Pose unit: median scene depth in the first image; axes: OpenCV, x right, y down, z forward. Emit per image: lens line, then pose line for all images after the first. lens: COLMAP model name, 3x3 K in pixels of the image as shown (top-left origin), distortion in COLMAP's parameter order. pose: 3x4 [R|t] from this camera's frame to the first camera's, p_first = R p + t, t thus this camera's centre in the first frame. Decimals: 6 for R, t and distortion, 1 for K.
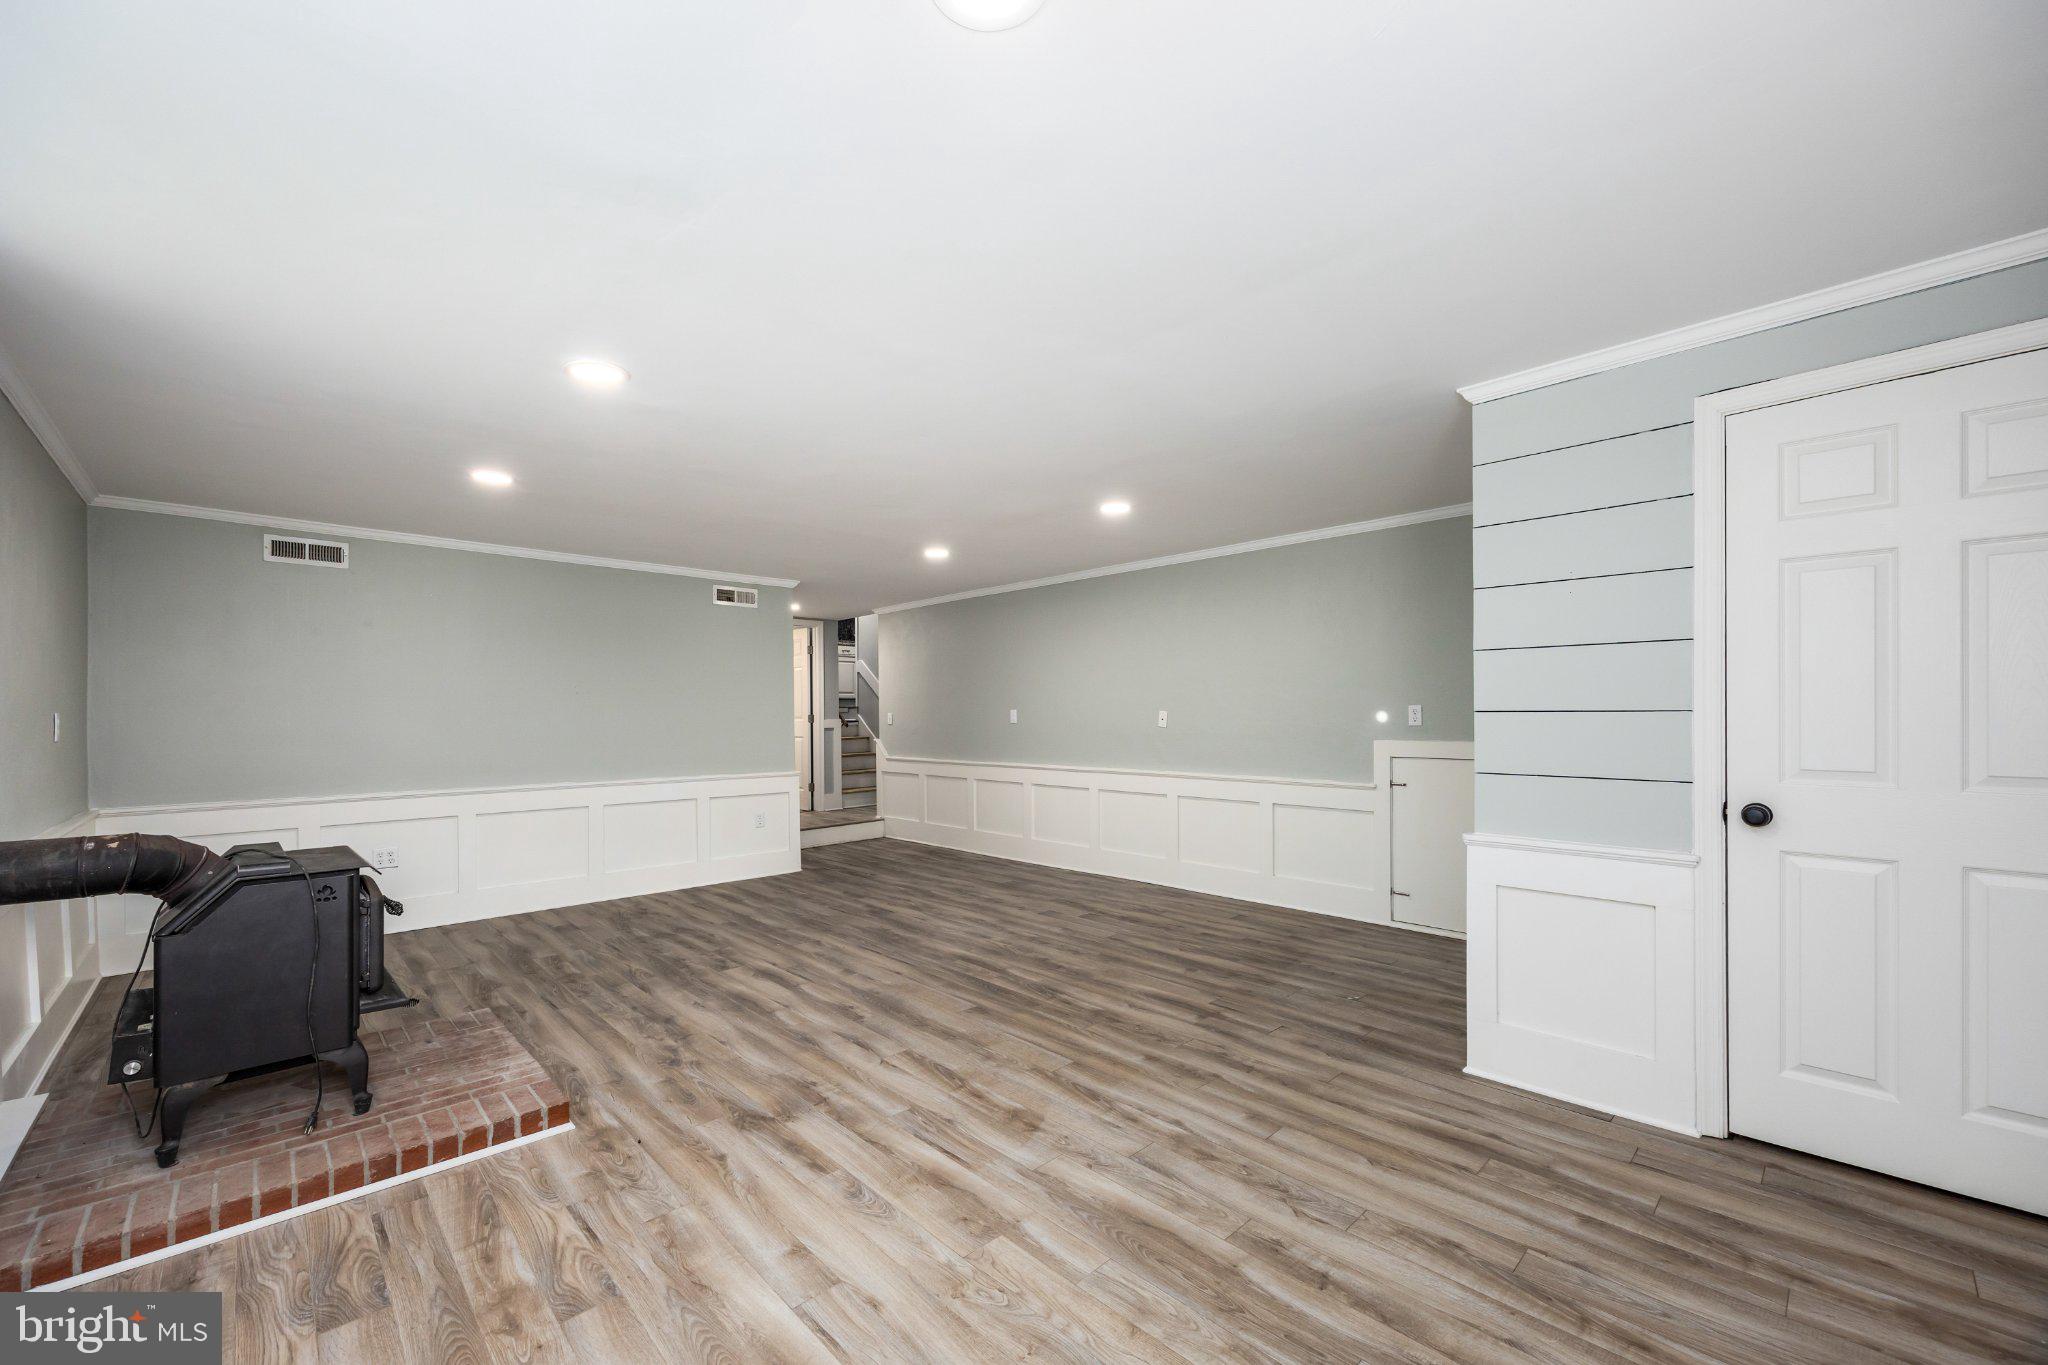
lens RADIAL K [[813.4, 0, 1020.8], [0, 813.4, 702.6], [0, 0, 1]] dist [0.000474, 0.000283]
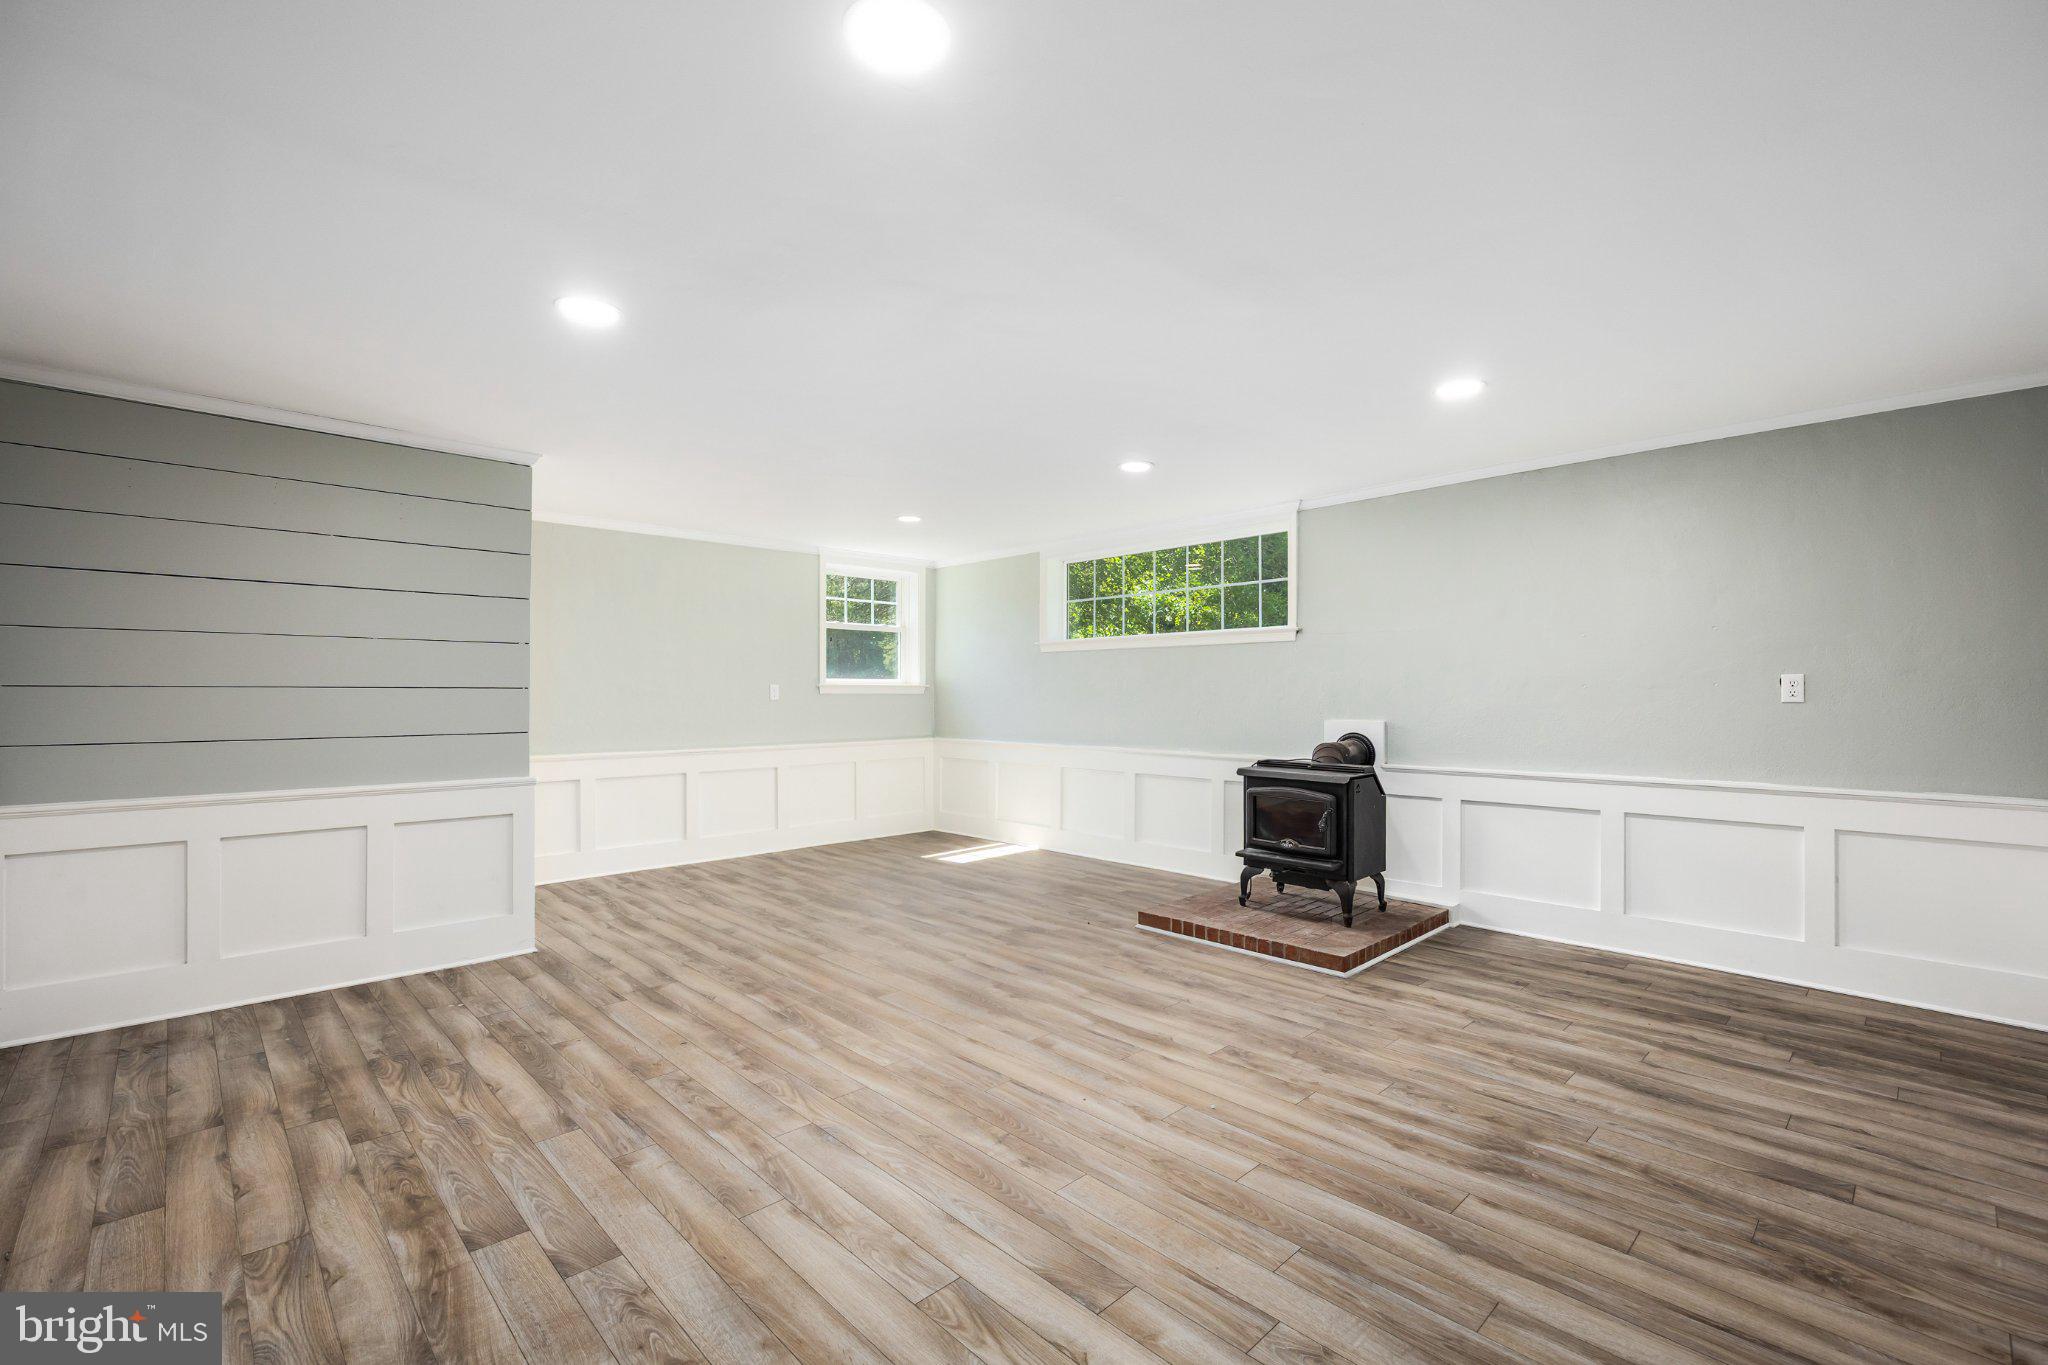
lens RADIAL K [[813.4, 0, 1027.4], [0, 813.4, 692.5], [0, 0, 1]] dist [0.000474, 0.000283]
pose [[-0.999804, 0.010916, -0.016501, -0.192592], [0.011211, 0.999777, -0.017896, 0.037140], [0.016302, -0.018077, -0.999704, 1.745145]]
